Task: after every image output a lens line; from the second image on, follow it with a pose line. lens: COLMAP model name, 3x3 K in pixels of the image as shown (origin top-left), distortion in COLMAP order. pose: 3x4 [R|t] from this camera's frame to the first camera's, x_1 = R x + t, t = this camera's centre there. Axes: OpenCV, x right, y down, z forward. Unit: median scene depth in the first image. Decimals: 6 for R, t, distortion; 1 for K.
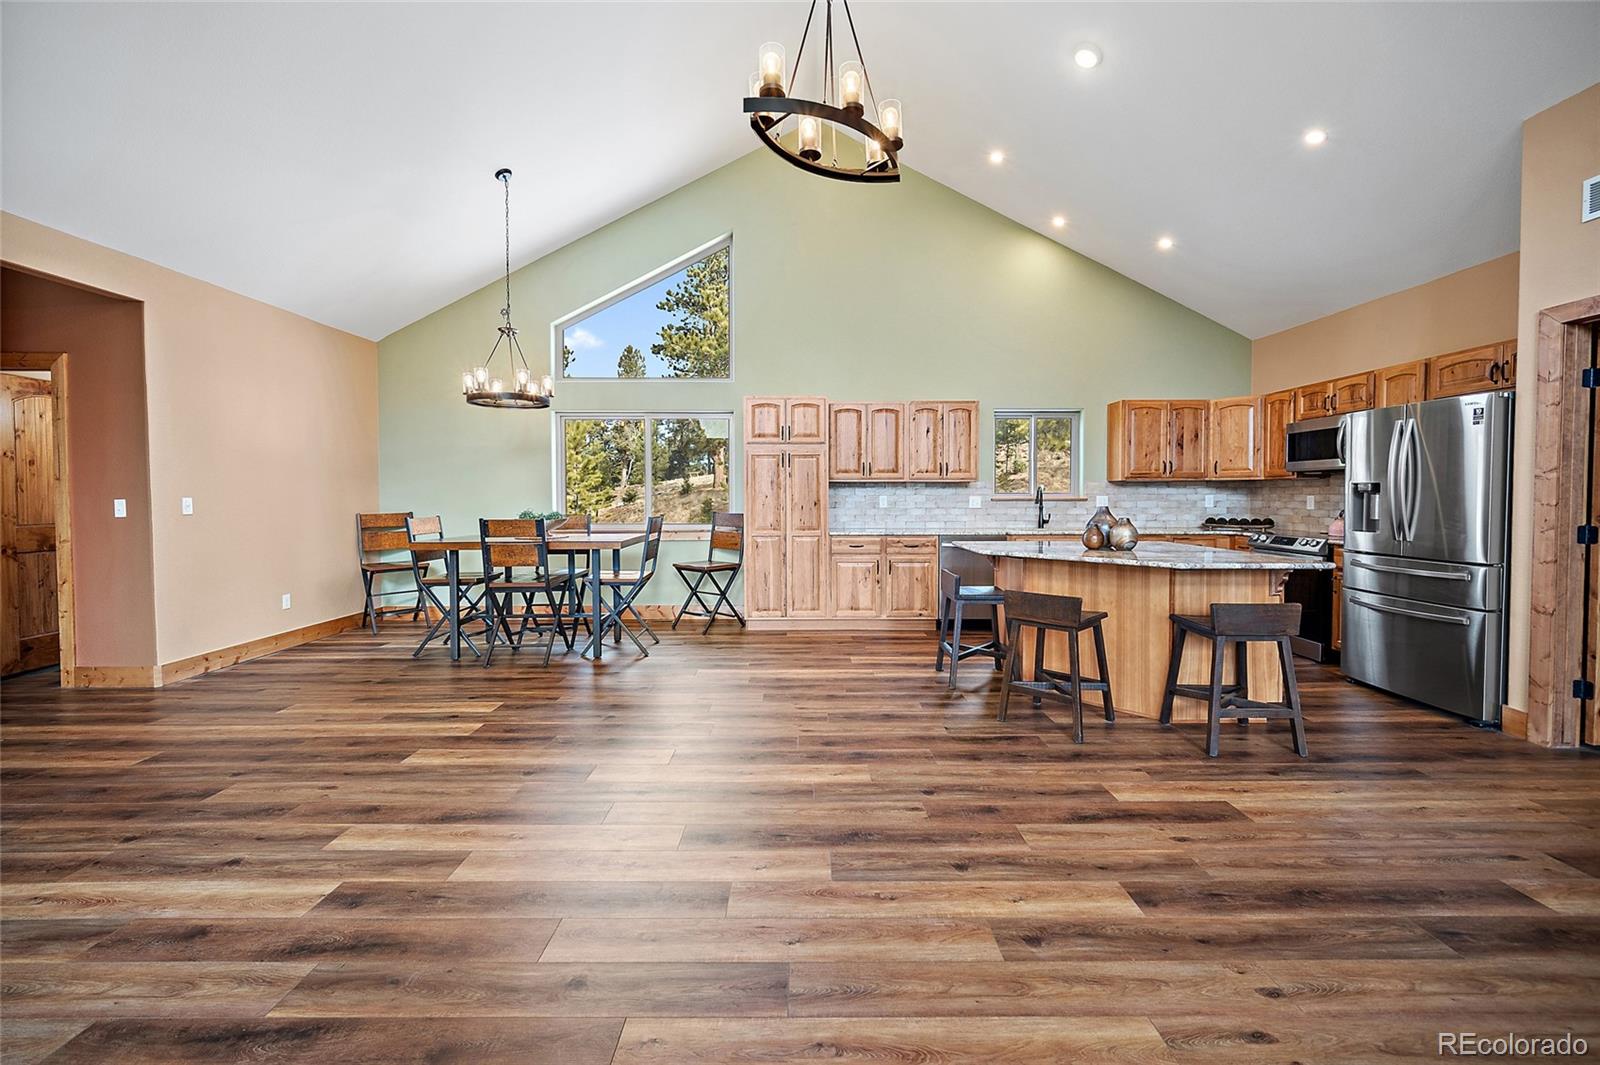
lens RADIAL K [[638.5, 0, 805.2], [0, 638.5, 516.8], [0, 0, 1]] dist [-0.001658, 0.000046]
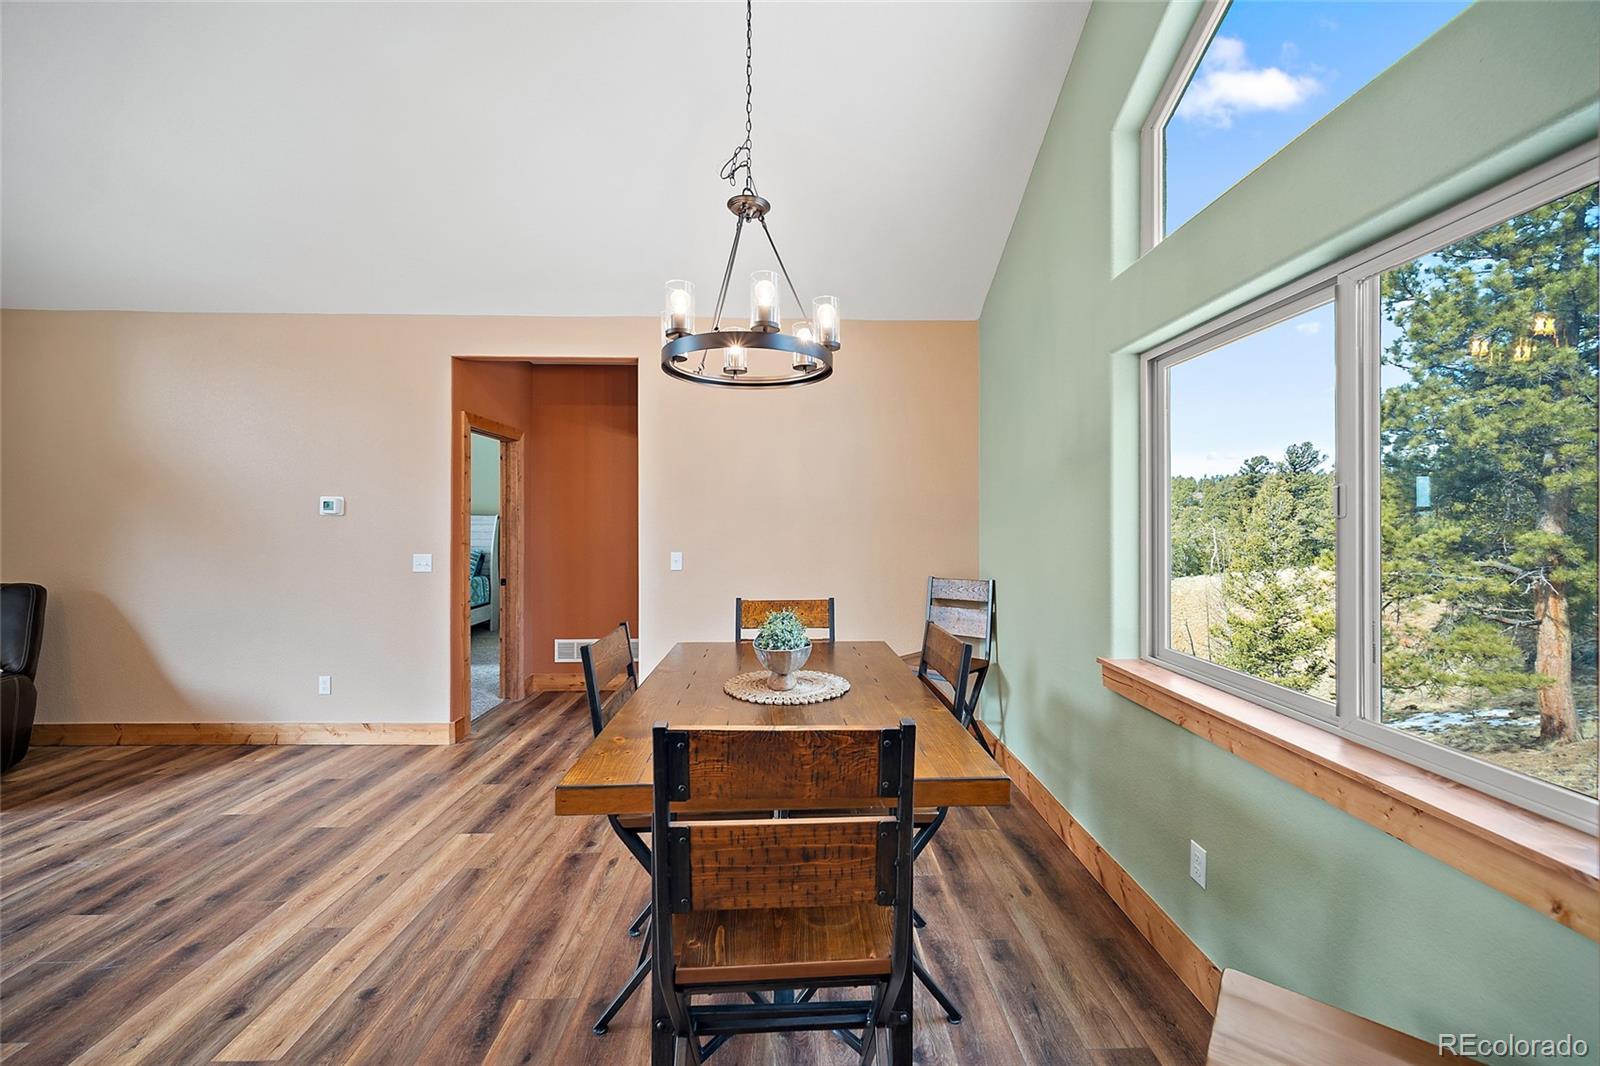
lens RADIAL K [[634.1, 0, 811.4], [0, 634.1, 527.3], [0, 0, 1]] dist [-0.002344, 0.000114]
pose [[0.030394, 0.006906, -0.999514, -0.022858], [-0.034881, 0.999374, 0.005845, -0.075055], [0.998929, 0.034687, 0.030616, 1.107952]]
